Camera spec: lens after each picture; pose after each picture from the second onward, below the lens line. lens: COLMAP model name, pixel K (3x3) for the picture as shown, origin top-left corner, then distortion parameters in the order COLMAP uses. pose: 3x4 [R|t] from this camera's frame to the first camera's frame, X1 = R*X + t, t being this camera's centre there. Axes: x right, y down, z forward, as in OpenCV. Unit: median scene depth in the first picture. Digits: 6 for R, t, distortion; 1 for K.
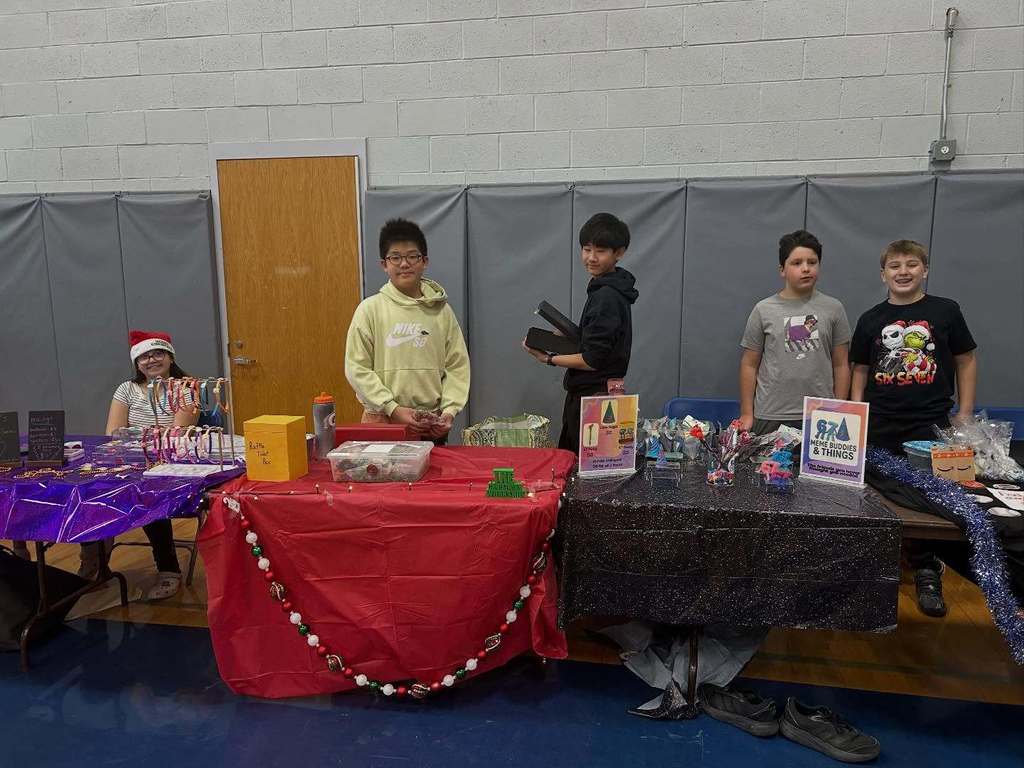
lens RADIAL K [[766.4, 0, 512.0], [0, 766.4, 384.0], [0, 0, 1]] dist [0.023052, -0.008027]
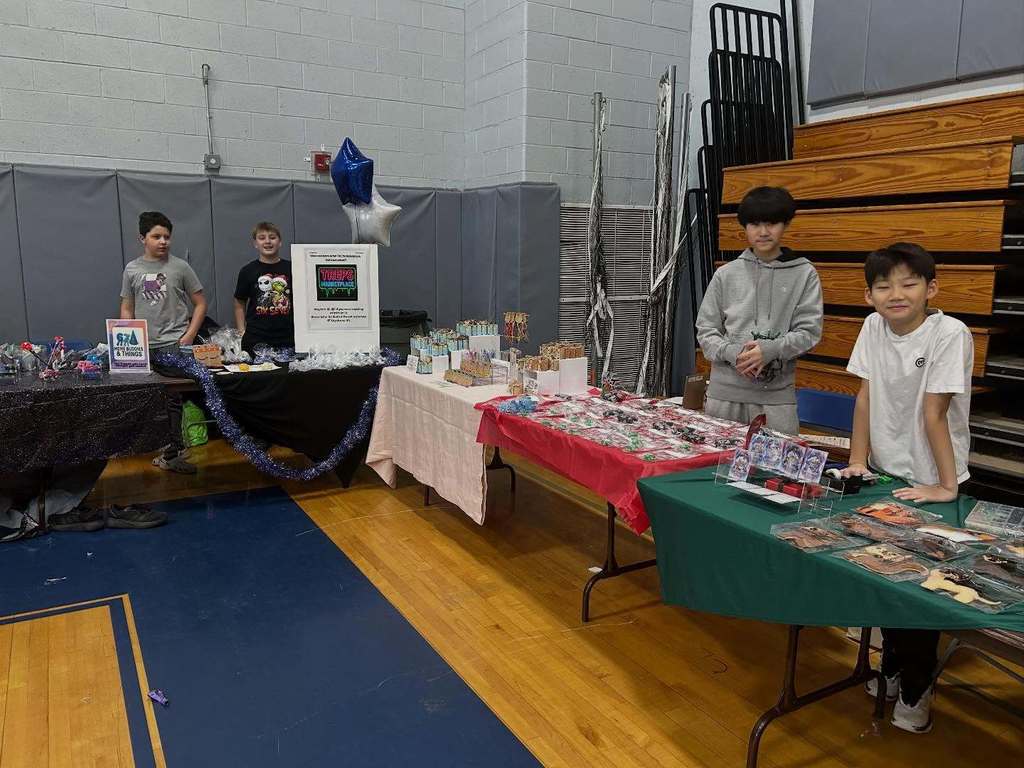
lens RADIAL K [[766.4, 0, 512.0], [0, 766.4, 384.0], [0, 0, 1]] dist [0.023052, -0.008027]
pose [[0.744067, -0.102528, 0.660191, -0.048587], [0.086721, 0.994616, 0.056725, 0.128437], [-0.662453, 0.015045, 0.748953, -0.697479]]
